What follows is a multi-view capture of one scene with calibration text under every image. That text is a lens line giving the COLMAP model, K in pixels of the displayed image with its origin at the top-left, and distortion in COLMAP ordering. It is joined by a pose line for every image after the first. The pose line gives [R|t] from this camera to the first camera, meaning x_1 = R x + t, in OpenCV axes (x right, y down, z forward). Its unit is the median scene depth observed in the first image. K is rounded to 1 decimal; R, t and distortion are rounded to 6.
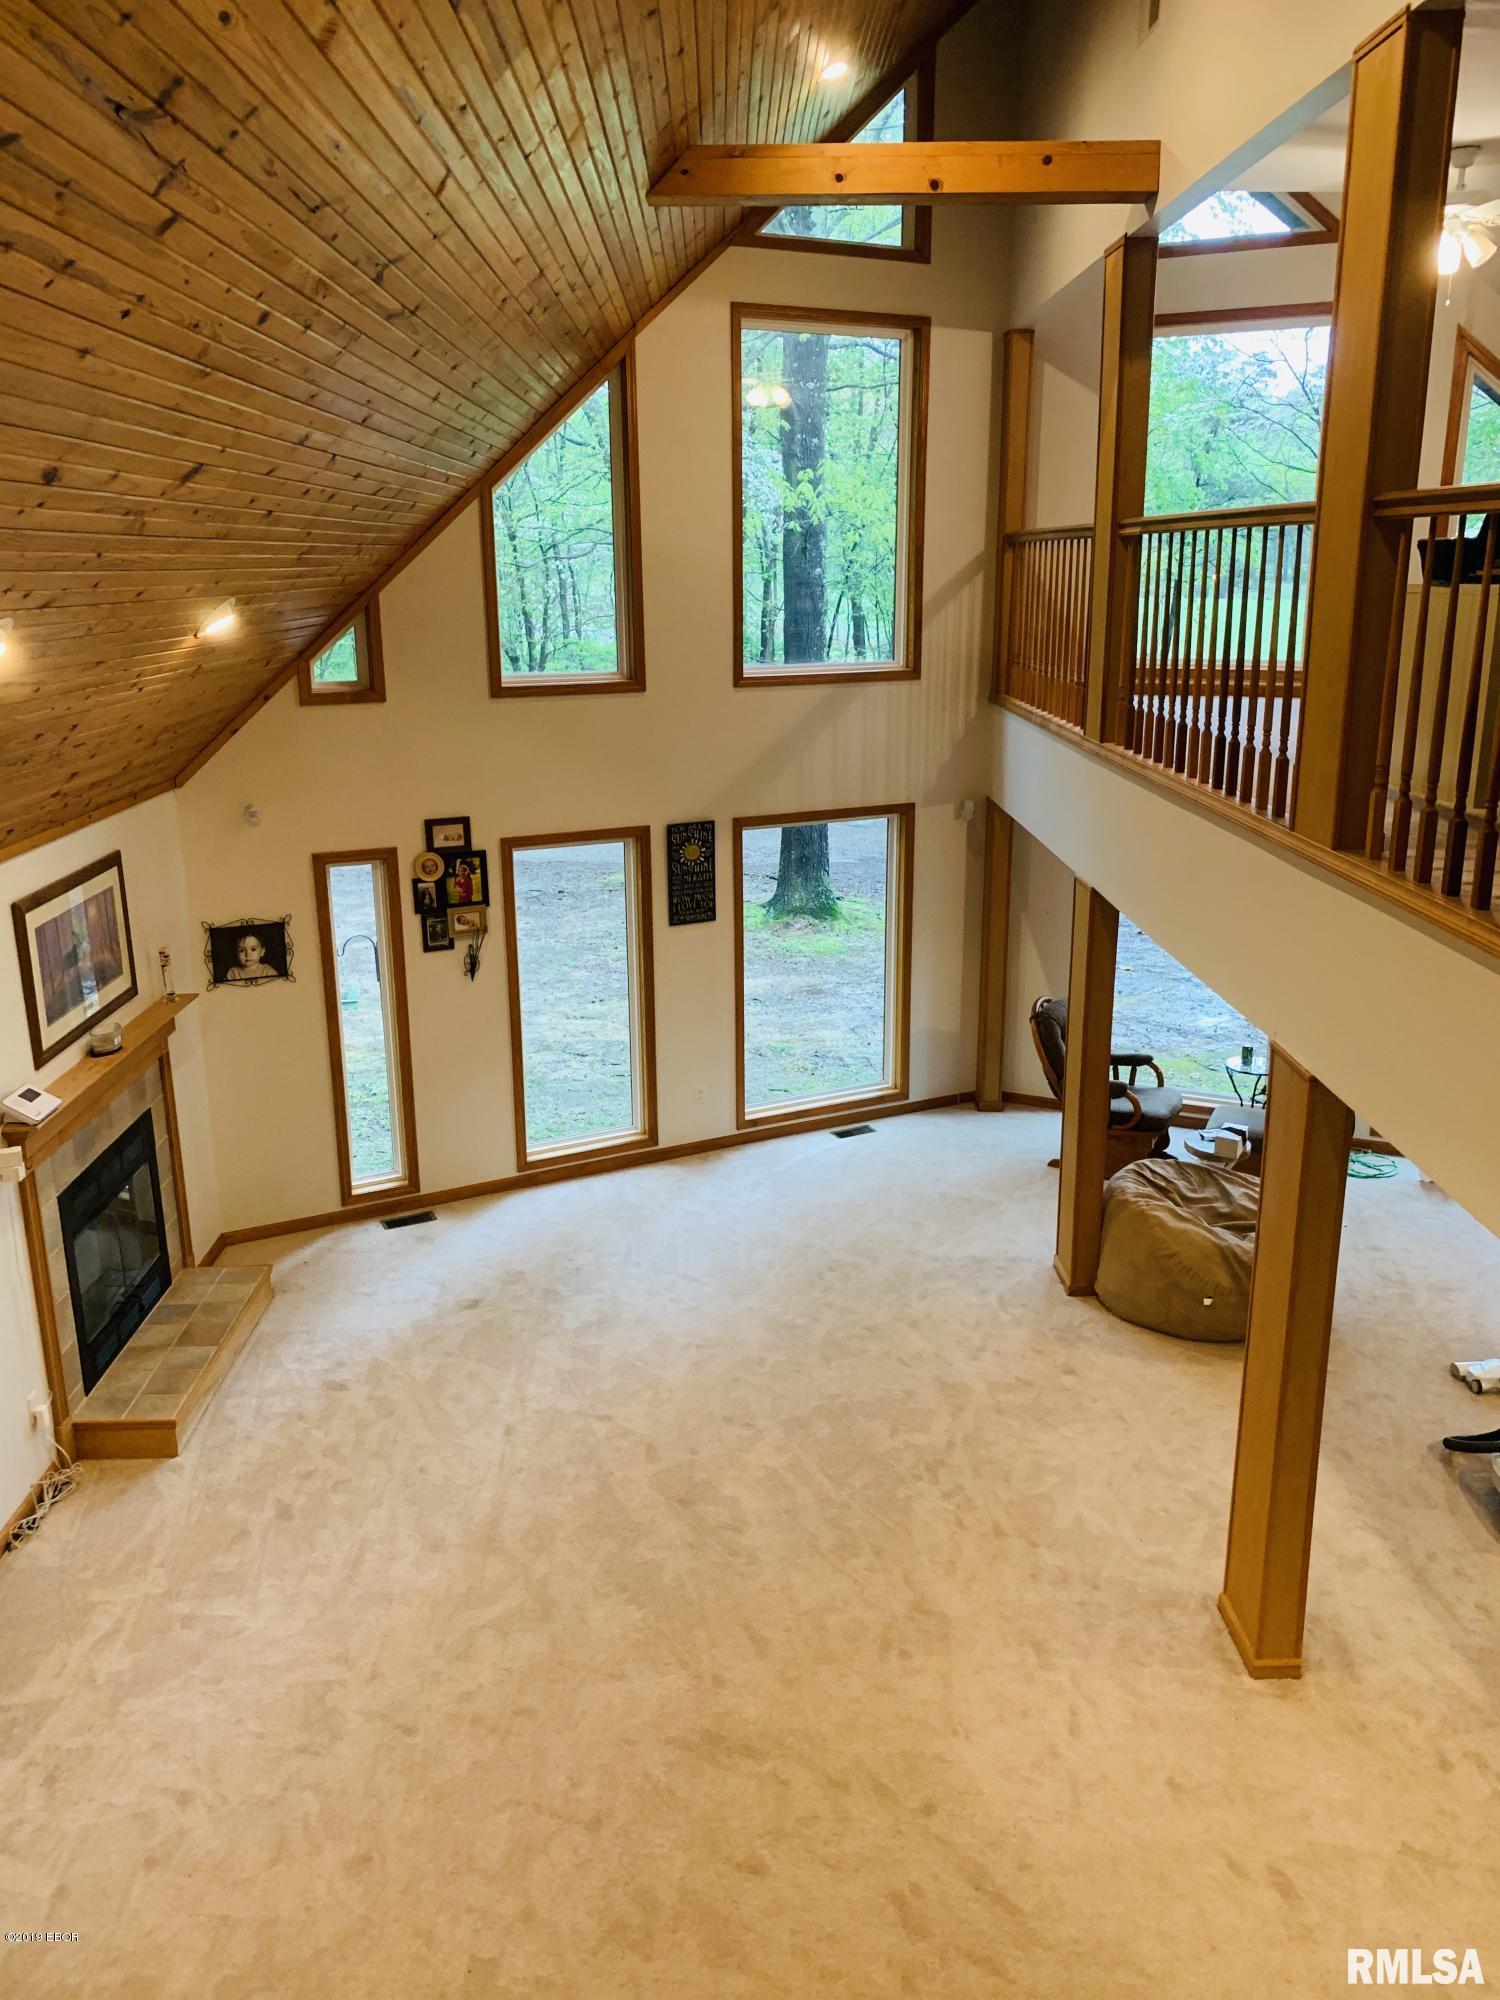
lens RADIAL K [[1520.2, 0, 750.0], [0, 1520.2, 1000.0], [0, 0, 1]] dist [0.068706, -0.133152]
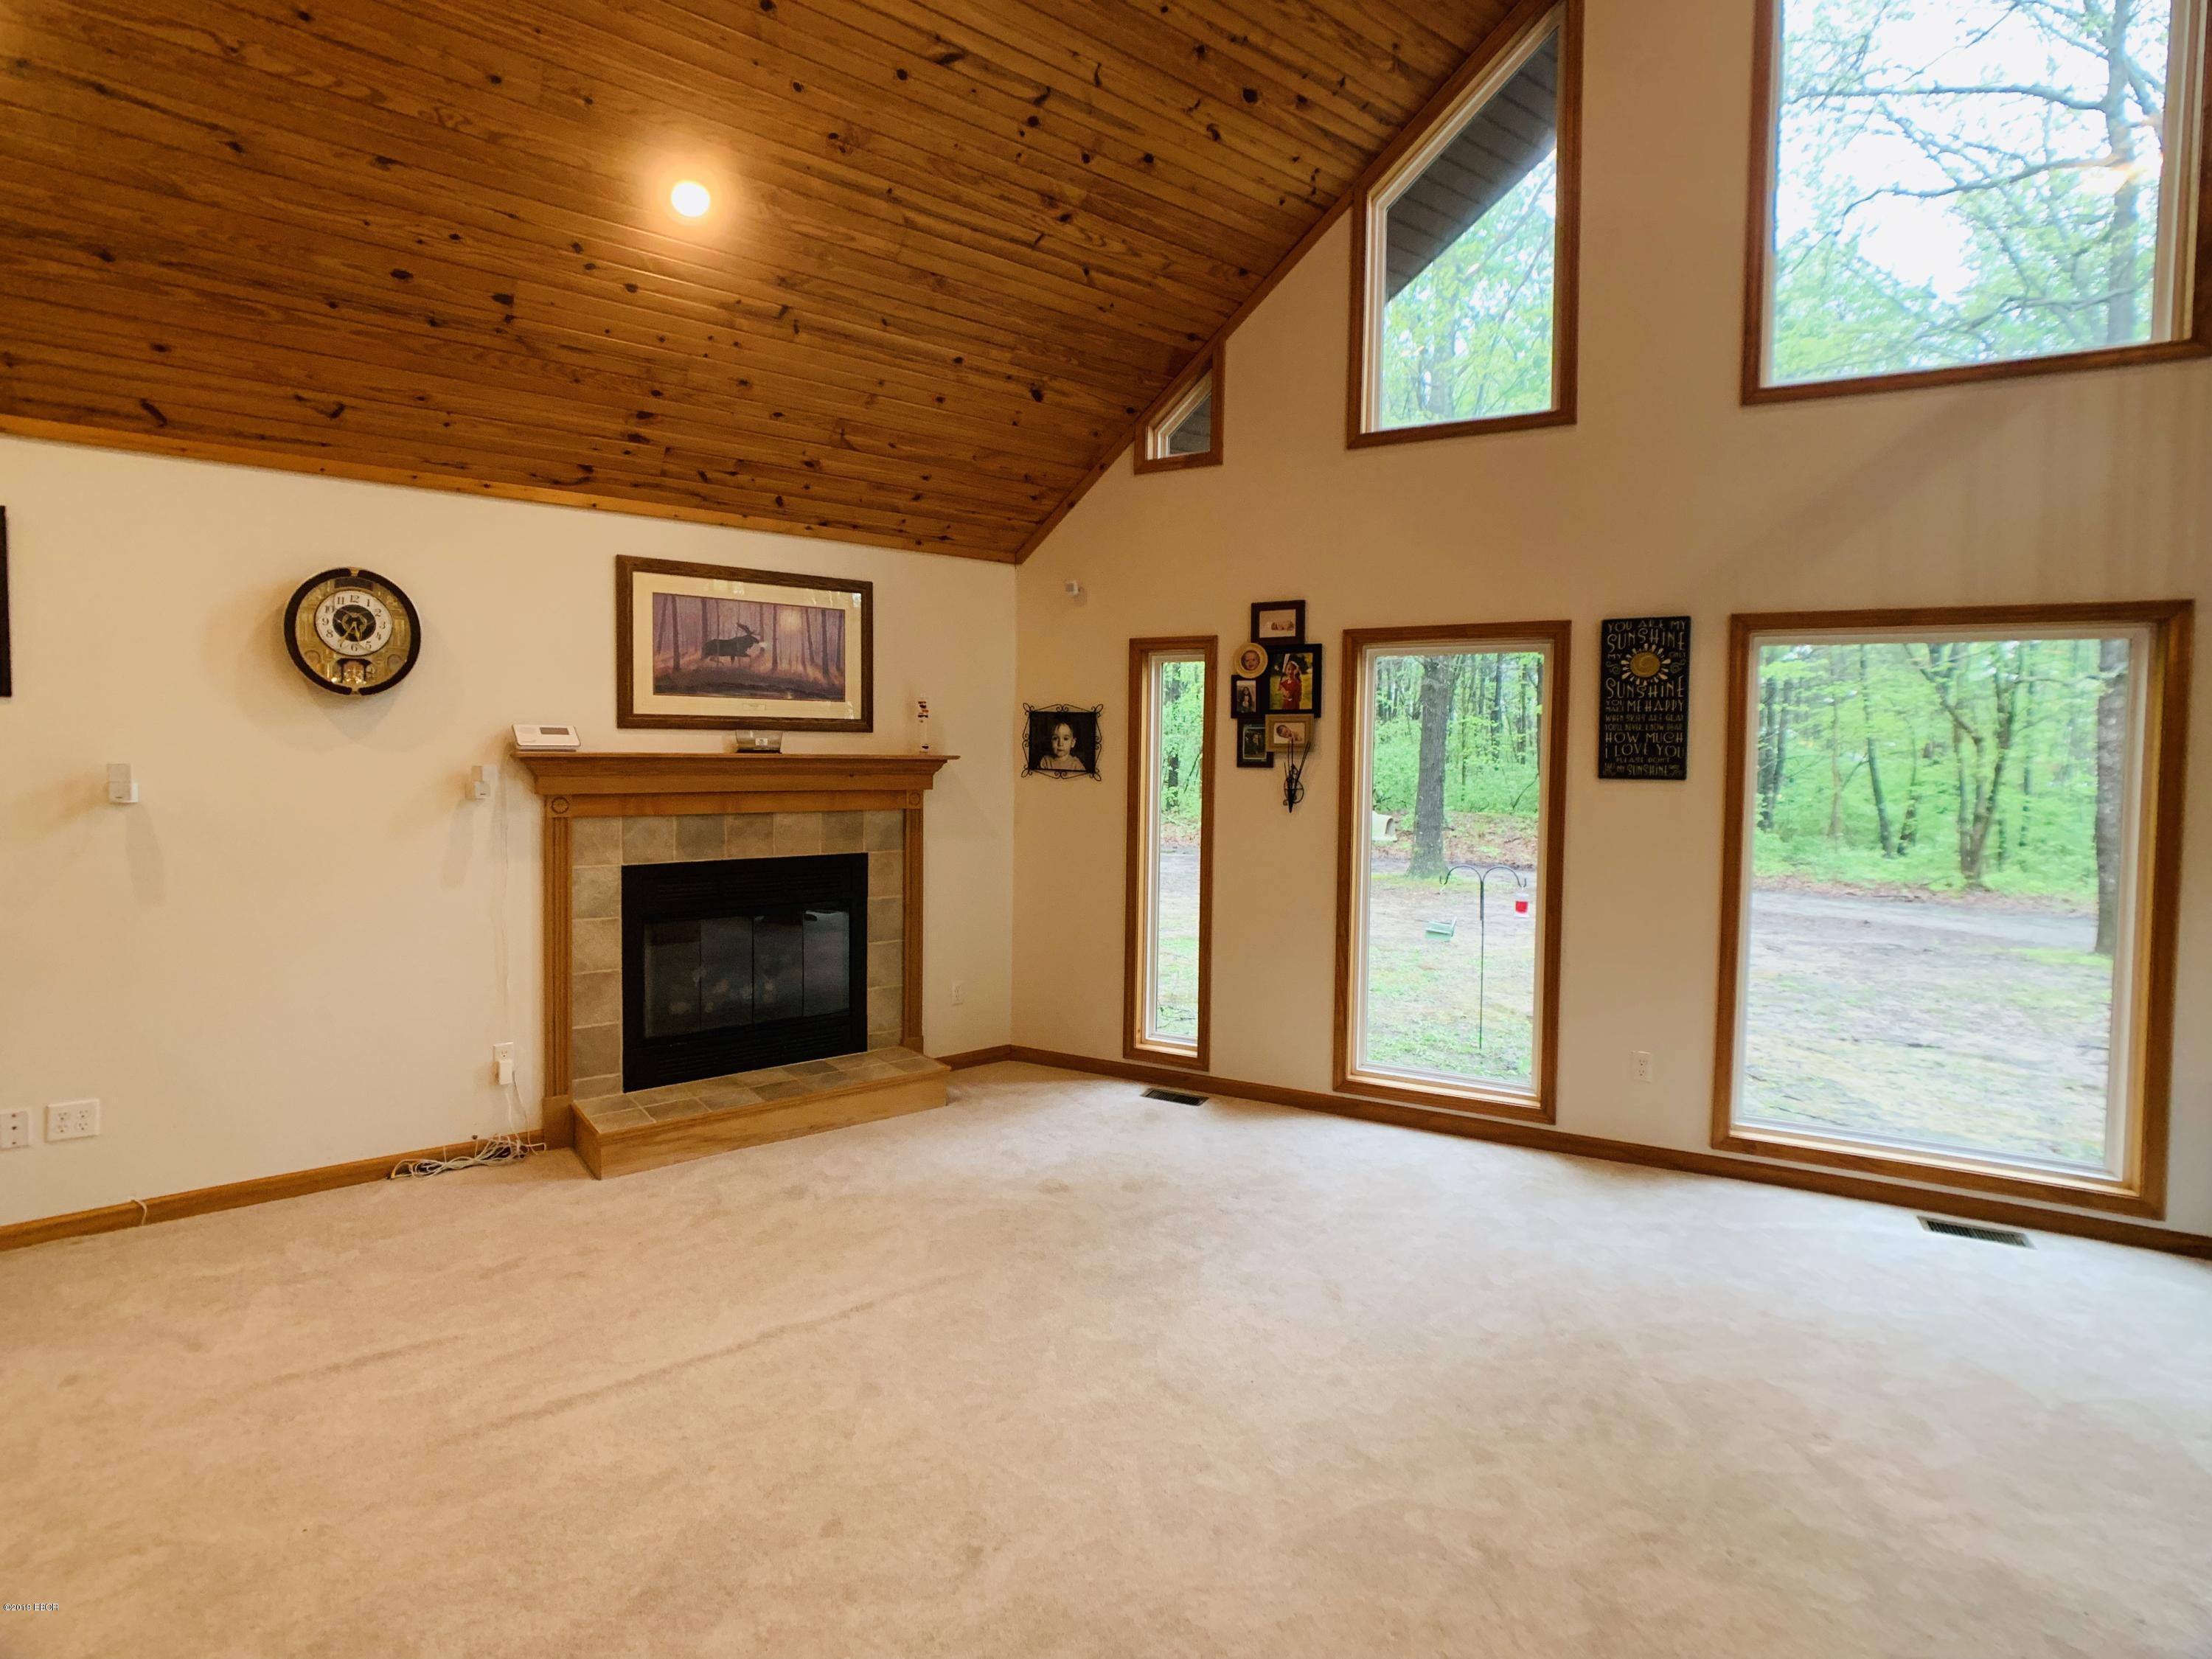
lens RADIAL K [[1089.9, 0, 1101.7], [0, 1089.9, 792.6], [0, 0, 1]] dist [-0.002829, -0.015160]
pose [[0.590541, 0.049165, -0.805508, 0.216834], [-0.240830, 0.963397, -0.117758, 0.068976], [0.770235, 0.263532, 0.580766, 0.620623]]
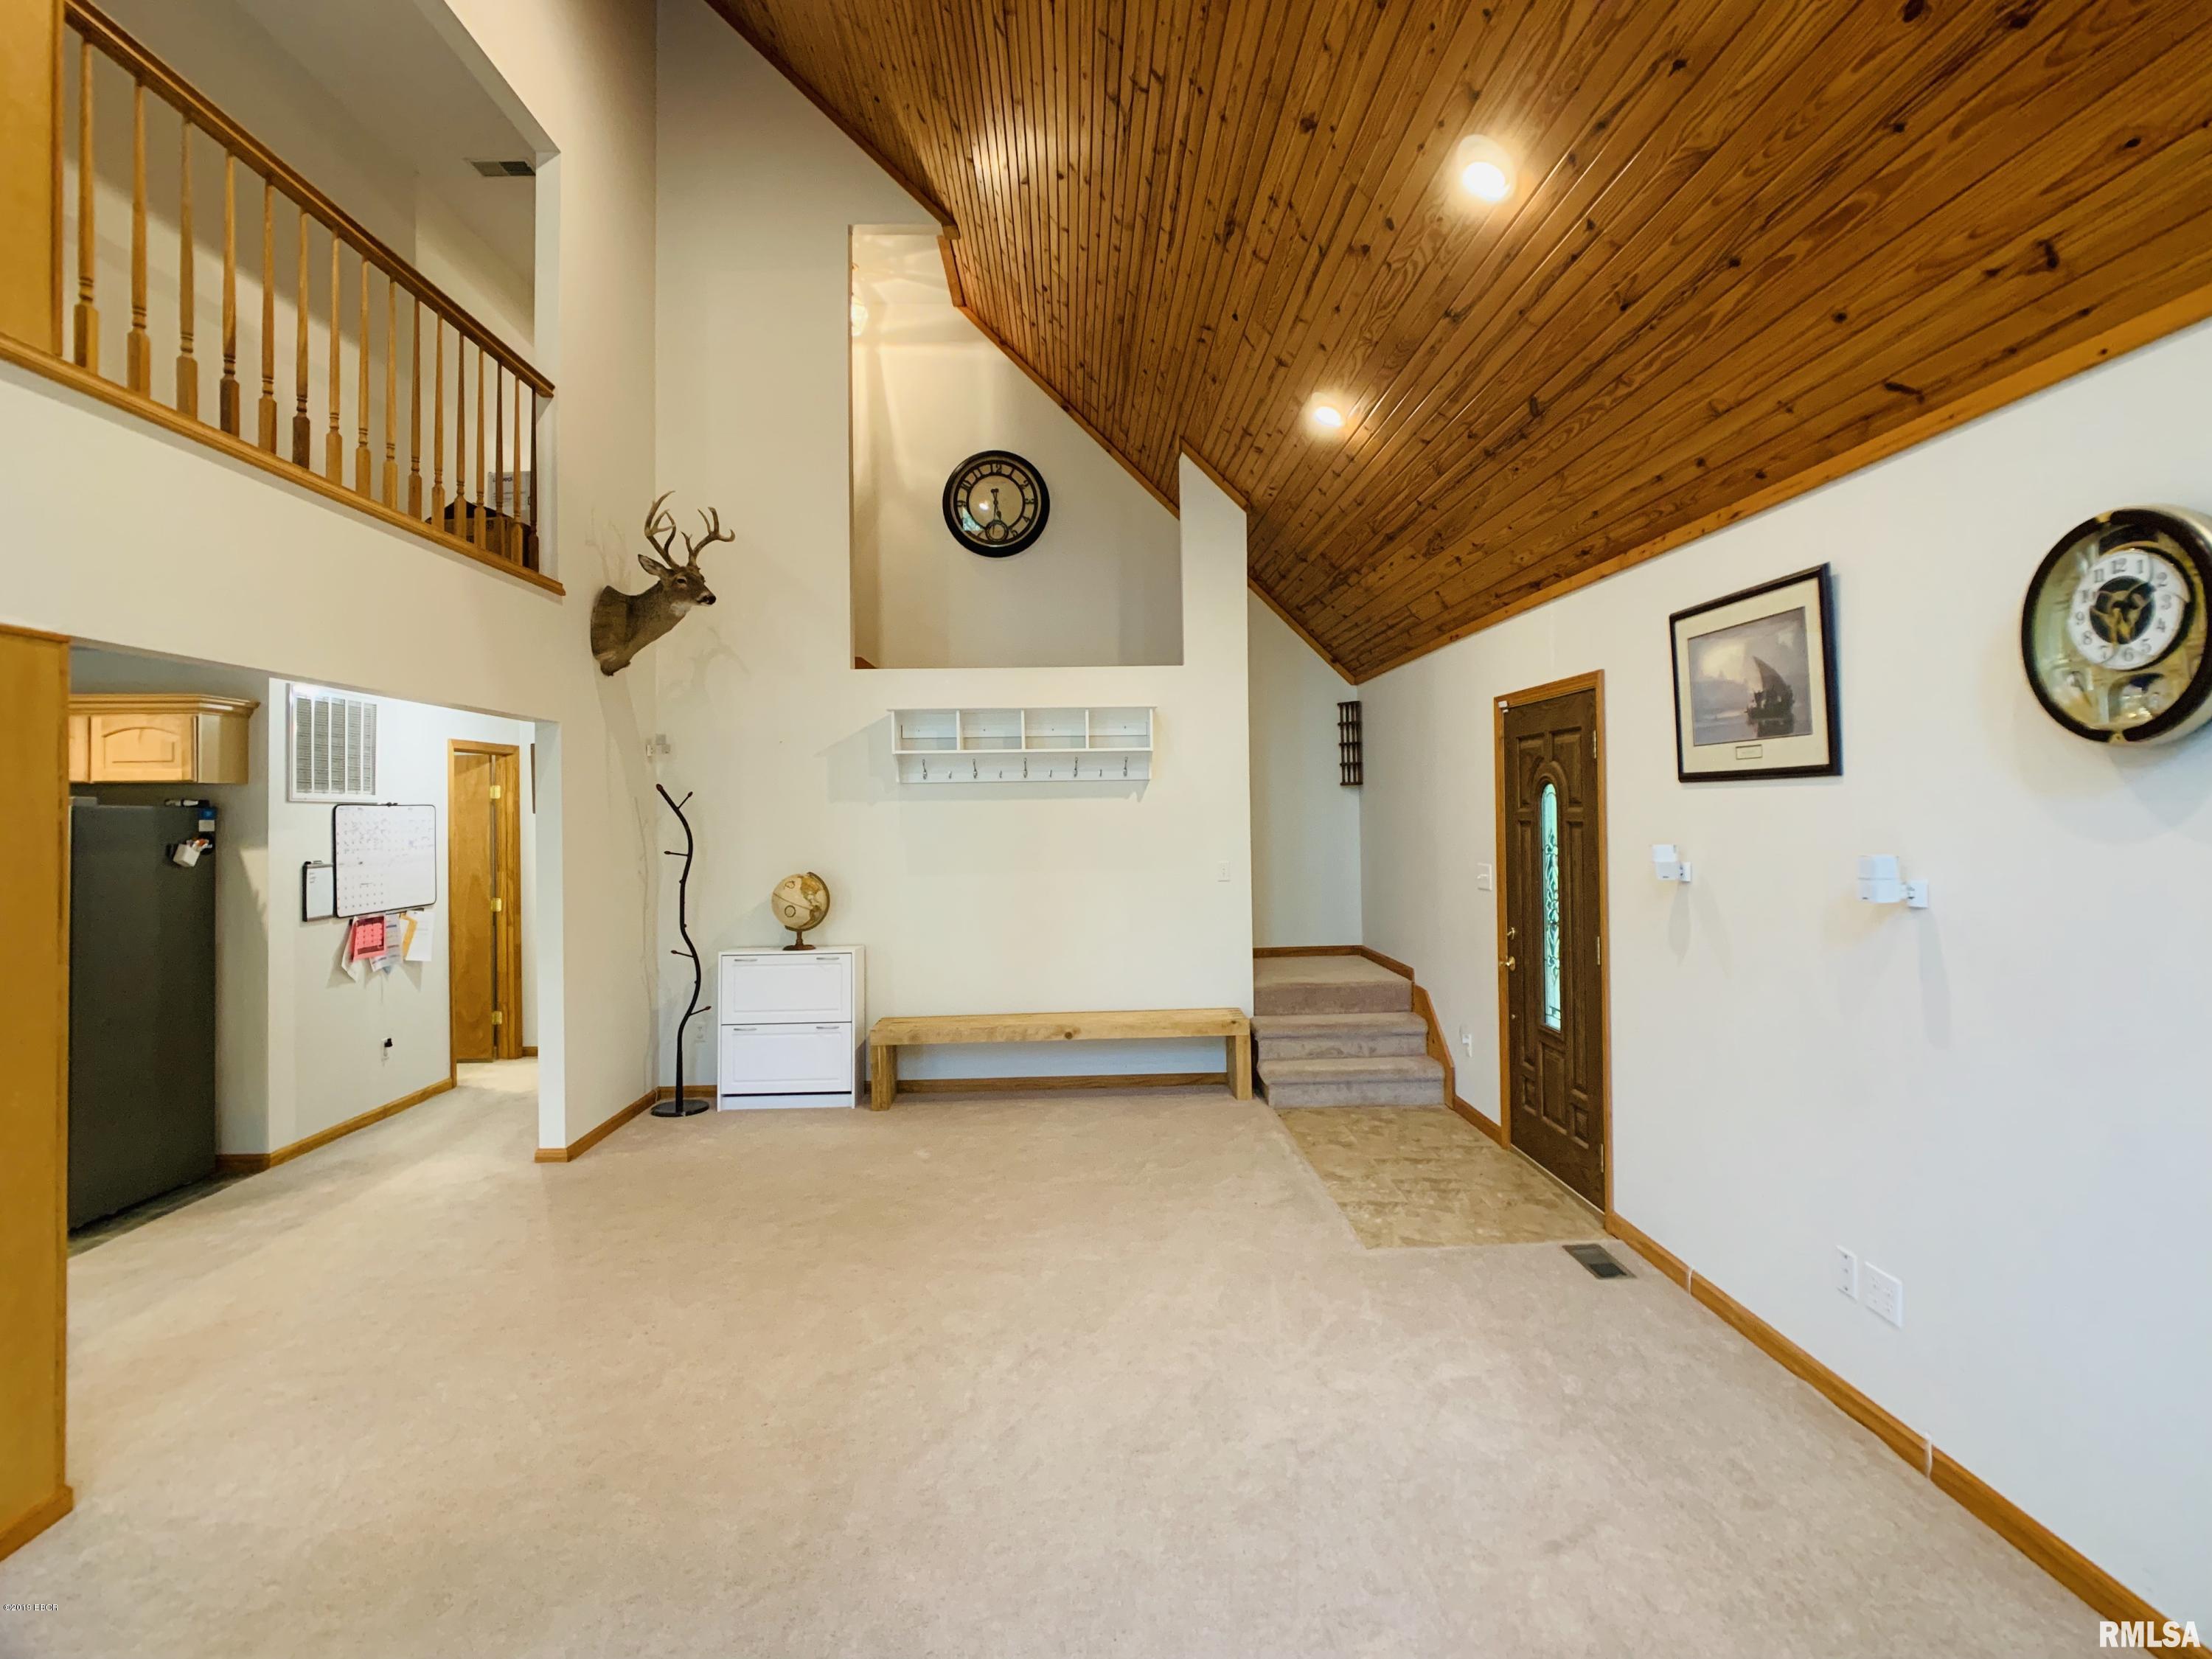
lens RADIAL K [[1098.0, 0, 1099.2], [0, 1098.0, 789.7], [0, 0, 1]] dist [-0.007678, 0.000379]
pose [[-0.999656, 0.025207, -0.007195, -0.098495], [0.022485, 0.965619, 0.258988, -0.007008], [0.013476, 0.258737, -0.965854, 0.869780]]
